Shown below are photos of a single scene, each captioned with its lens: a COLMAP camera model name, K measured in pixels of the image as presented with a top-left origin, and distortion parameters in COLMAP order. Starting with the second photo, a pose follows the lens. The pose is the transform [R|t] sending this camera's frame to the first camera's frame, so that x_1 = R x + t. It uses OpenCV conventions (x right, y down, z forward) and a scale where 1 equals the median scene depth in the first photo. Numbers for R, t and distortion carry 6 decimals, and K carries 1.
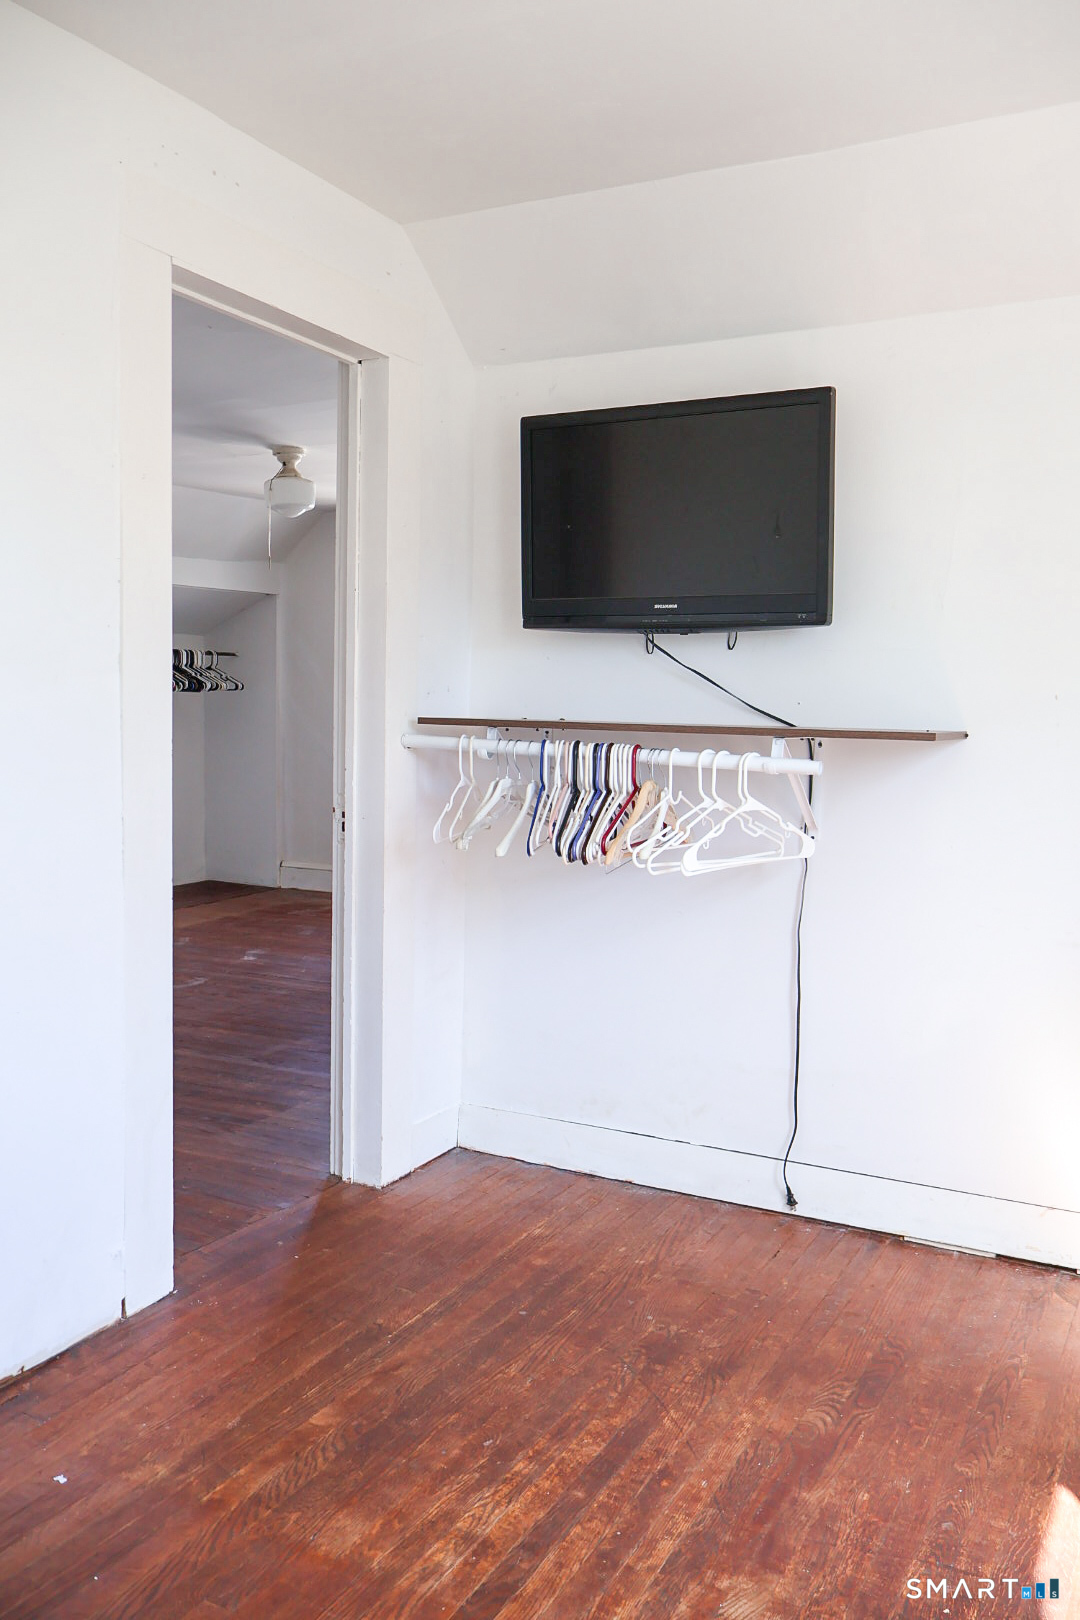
lens RADIAL K [[1352.3, 0, 540.0], [0, 1352.3, 810.0], [0, 0, 1]] dist [-0.003965, 0.001758]
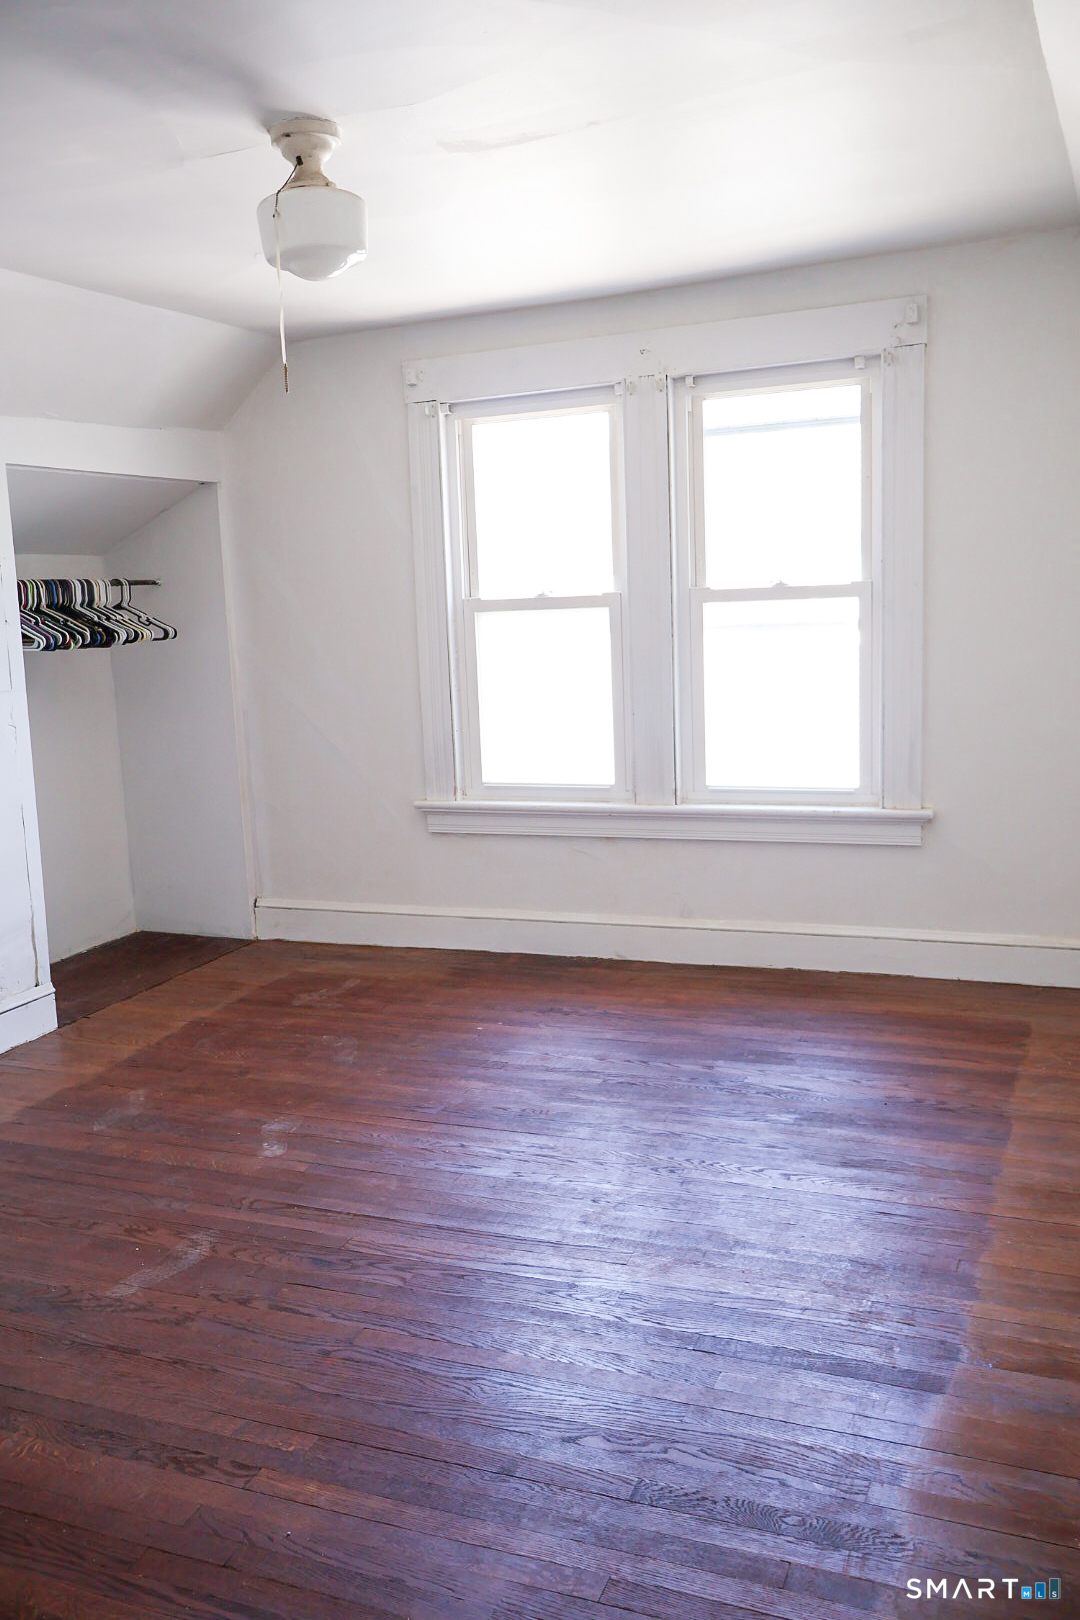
lens RADIAL K [[1352.3, 0, 540.0], [0, 1352.3, 810.0], [0, 0, 1]] dist [-0.003965, 0.001758]
pose [[0.993868, -0.070289, 0.085359, -0.113801], [0.064619, 0.995627, 0.067467, -0.041848], [-0.089728, -0.061538, 0.994063, 0.362707]]
